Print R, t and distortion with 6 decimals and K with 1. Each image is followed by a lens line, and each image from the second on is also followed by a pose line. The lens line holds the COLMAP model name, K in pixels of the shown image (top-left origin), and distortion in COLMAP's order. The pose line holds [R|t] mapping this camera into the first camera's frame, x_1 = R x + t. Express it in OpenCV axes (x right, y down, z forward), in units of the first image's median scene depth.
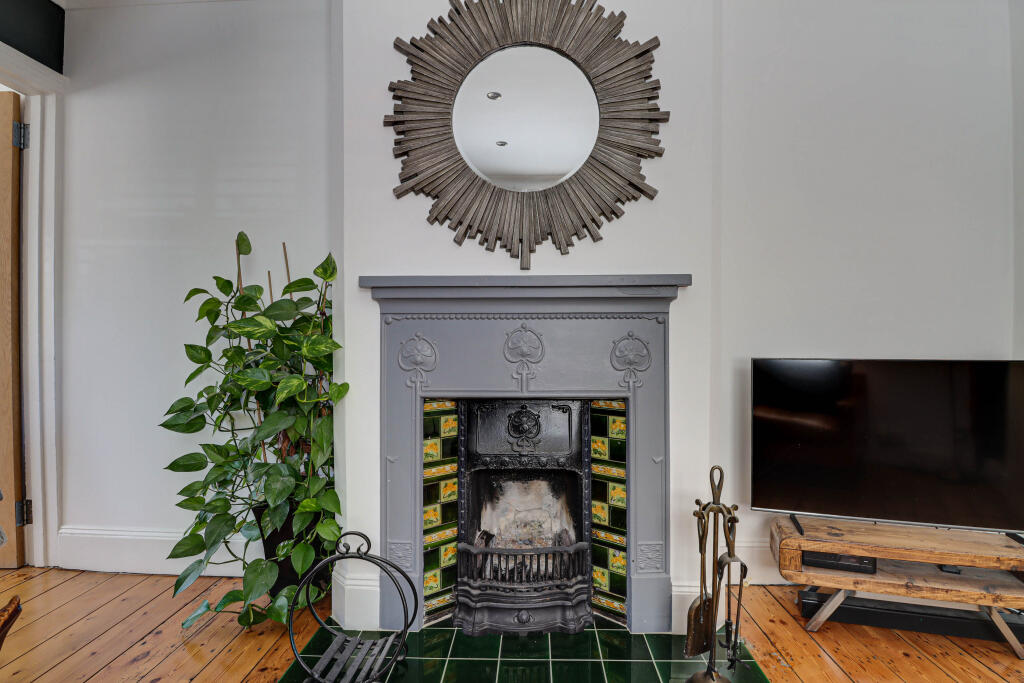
lens RADIAL K [[484.5, 0, 450.3], [0, 484.5, 339.7], [0, 0, 1]] dist [-0.013085, -0.005032]
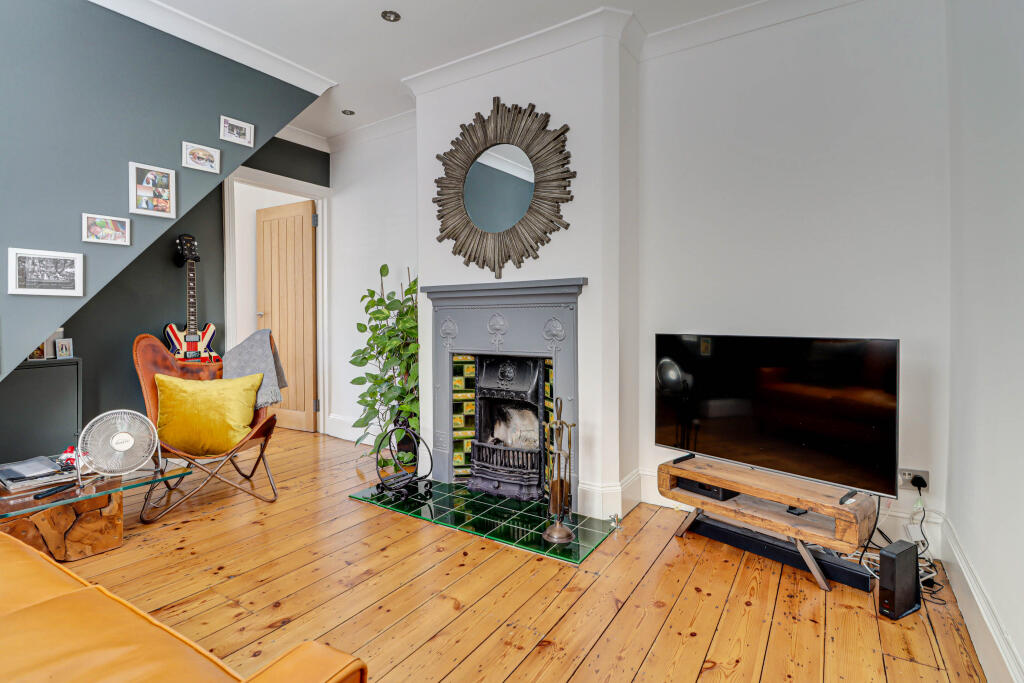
lens RADIAL K [[484.5, 0, 493.5], [0, 484.5, 319.7], [0, 0, 1]] dist [-0.013085, -0.005032]
pose [[0.849146, -0.000494, -0.528158, 1.021176], [0.001264, 0.999999, 0.001098, -0.004077], [0.528157, -0.001600, 0.849145, -0.431428]]
